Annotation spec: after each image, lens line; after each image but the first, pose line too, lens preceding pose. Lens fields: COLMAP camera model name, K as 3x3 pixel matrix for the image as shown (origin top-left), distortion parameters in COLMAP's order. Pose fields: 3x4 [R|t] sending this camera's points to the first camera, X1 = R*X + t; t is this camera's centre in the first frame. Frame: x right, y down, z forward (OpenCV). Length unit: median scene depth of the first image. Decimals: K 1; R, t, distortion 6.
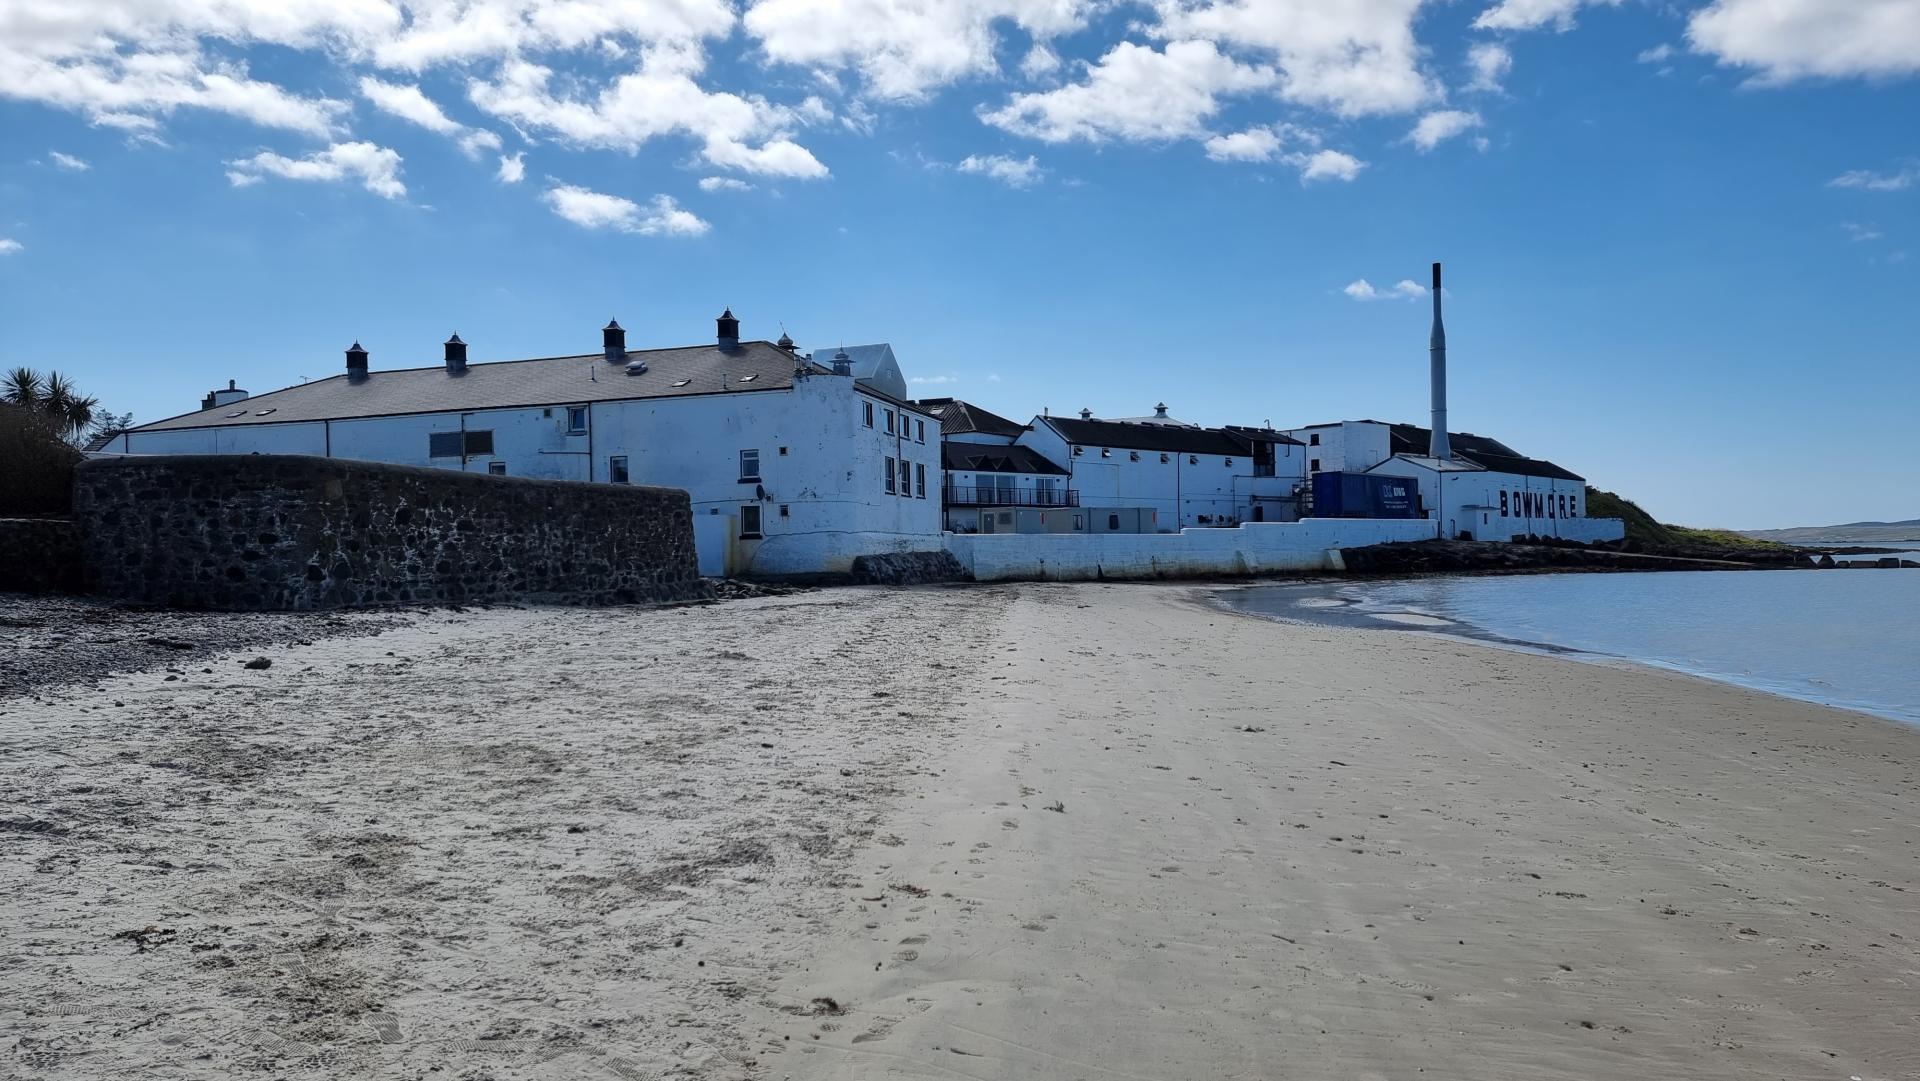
lens RADIAL K [[1253.5, 0, 967.2], [0, 1253.5, 579.2], [0, 0, 1]] dist [0.038911, -0.004533]
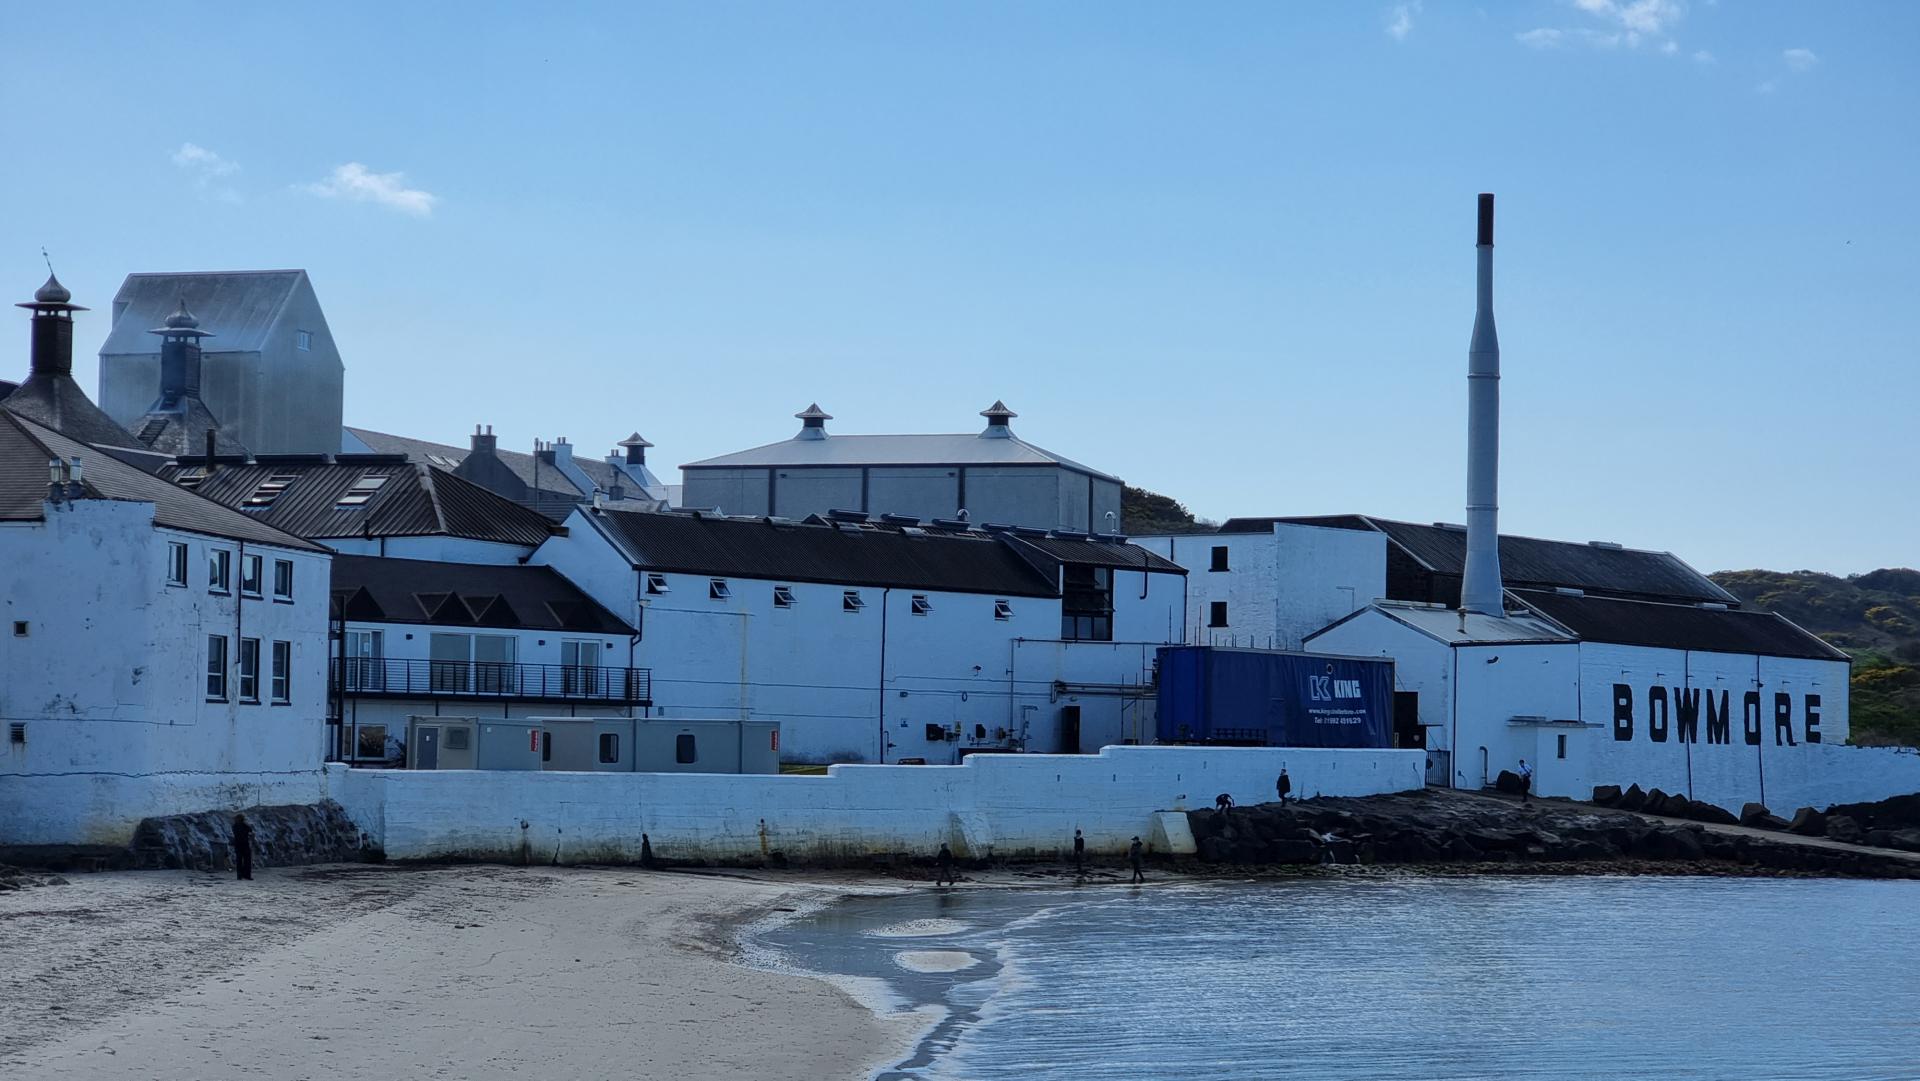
lens RADIAL K [[3720.2, 0, 960.0], [0, 3720.2, 540.5], [0, 0, 1]] dist [-0.493614, 5.300703]
pose [[0.994341, 0.041777, 0.097674, 0.066740], [-0.034670, 0.996703, -0.073354, -0.020508], [-0.100416, 0.069552, 0.992511, -0.416844]]
